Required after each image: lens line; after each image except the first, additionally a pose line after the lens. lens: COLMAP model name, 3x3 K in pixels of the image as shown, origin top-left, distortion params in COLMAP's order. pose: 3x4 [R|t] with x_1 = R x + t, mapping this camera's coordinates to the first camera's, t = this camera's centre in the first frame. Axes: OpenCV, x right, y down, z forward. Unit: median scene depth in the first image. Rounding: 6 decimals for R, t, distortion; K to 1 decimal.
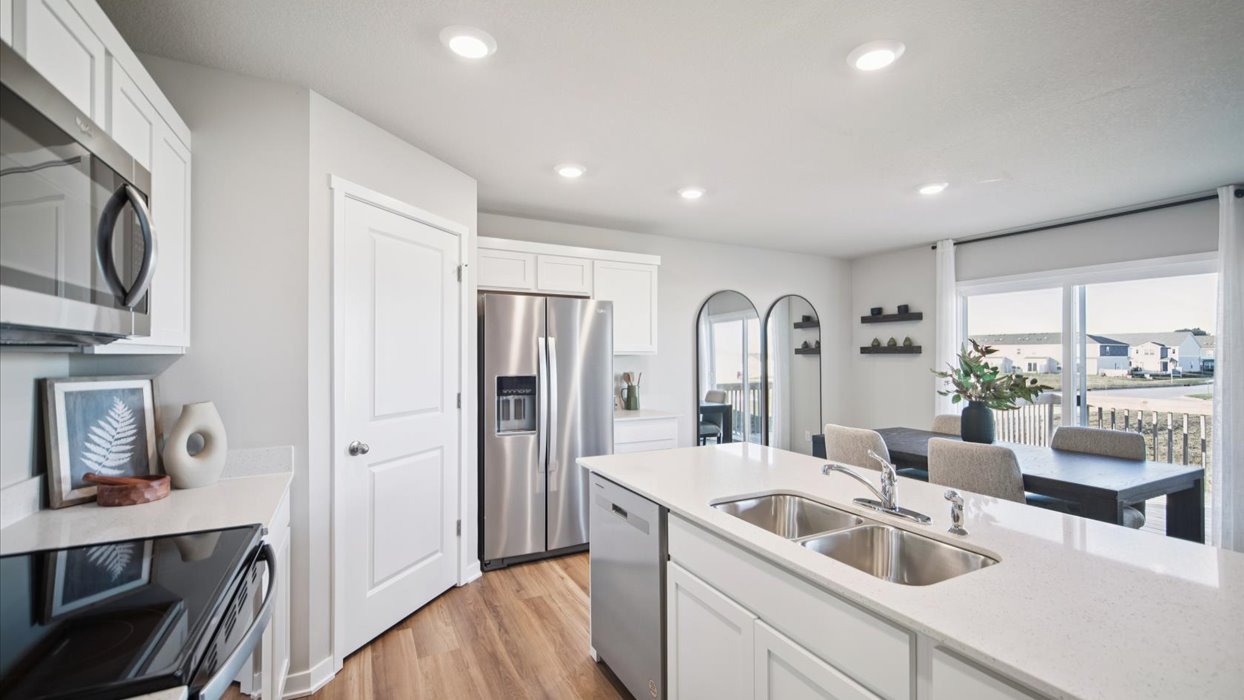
lens RADIAL K [[519.9, 0, 622.0], [0, 519.9, 350.0], [0, 0, 1]] dist [-0.010507, -0.000072]
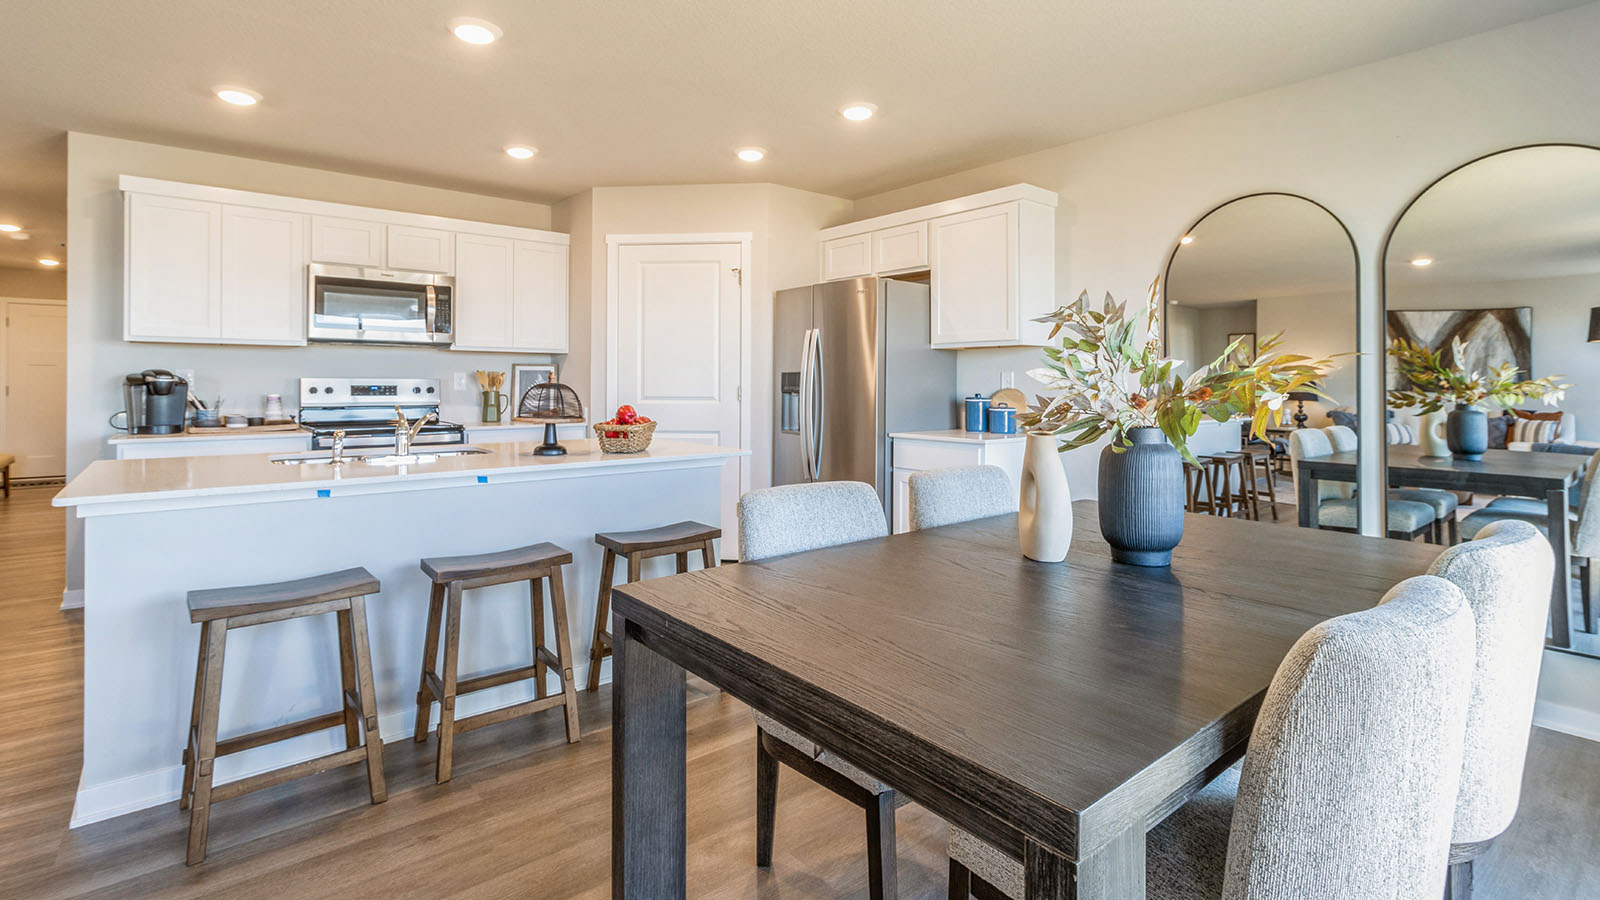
lens RADIAL K [[742.9, 0, 796.0], [0, 742.9, 372.9], [0, 0, 1]] dist [0.001120, 0.000278]
pose [[0.208019, -0.008885, -0.978084, 1.324344], [0.010546, 0.999921, -0.006840, 0.071295], [0.978068, -0.008892, 0.208096, 0.838645]]
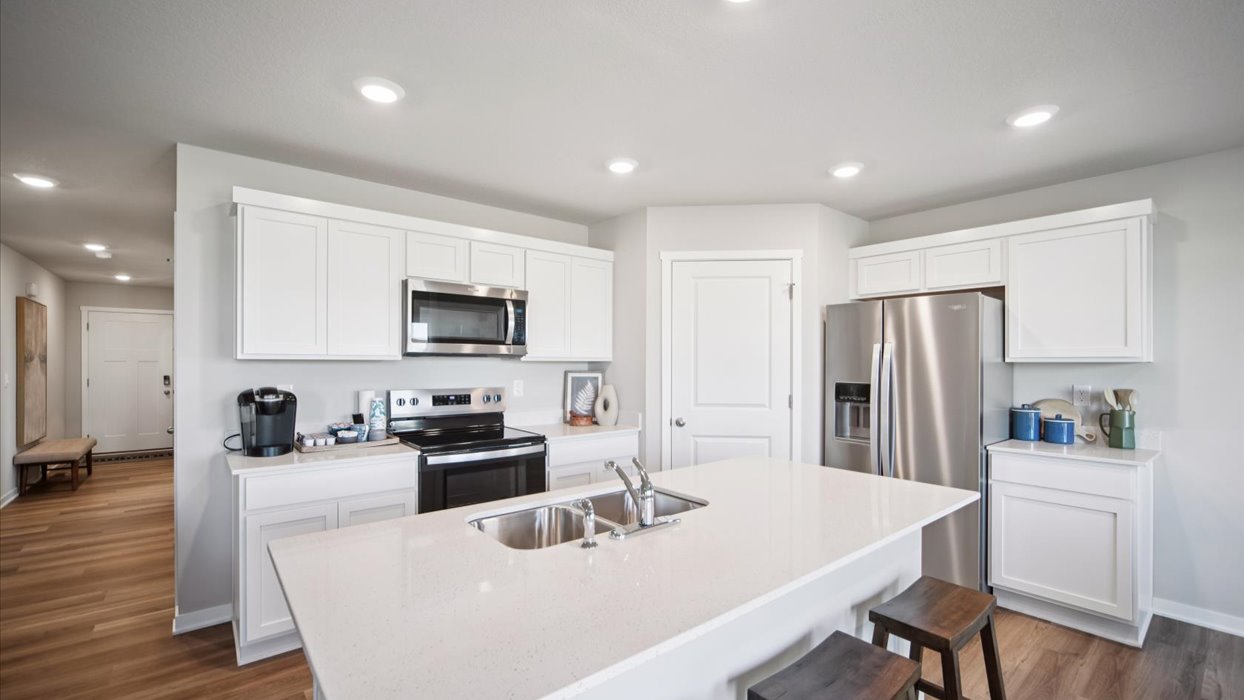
lens RADIAL K [[519.9, 0, 622.0], [0, 519.9, 350.0], [0, 0, 1]] dist [-0.010507, -0.000072]
pose [[0.210769, -0.018647, -0.977358, 0.788420], [0.008392, 0.999816, -0.017265, -0.000288], [0.977500, -0.004563, 0.210887, 0.409856]]
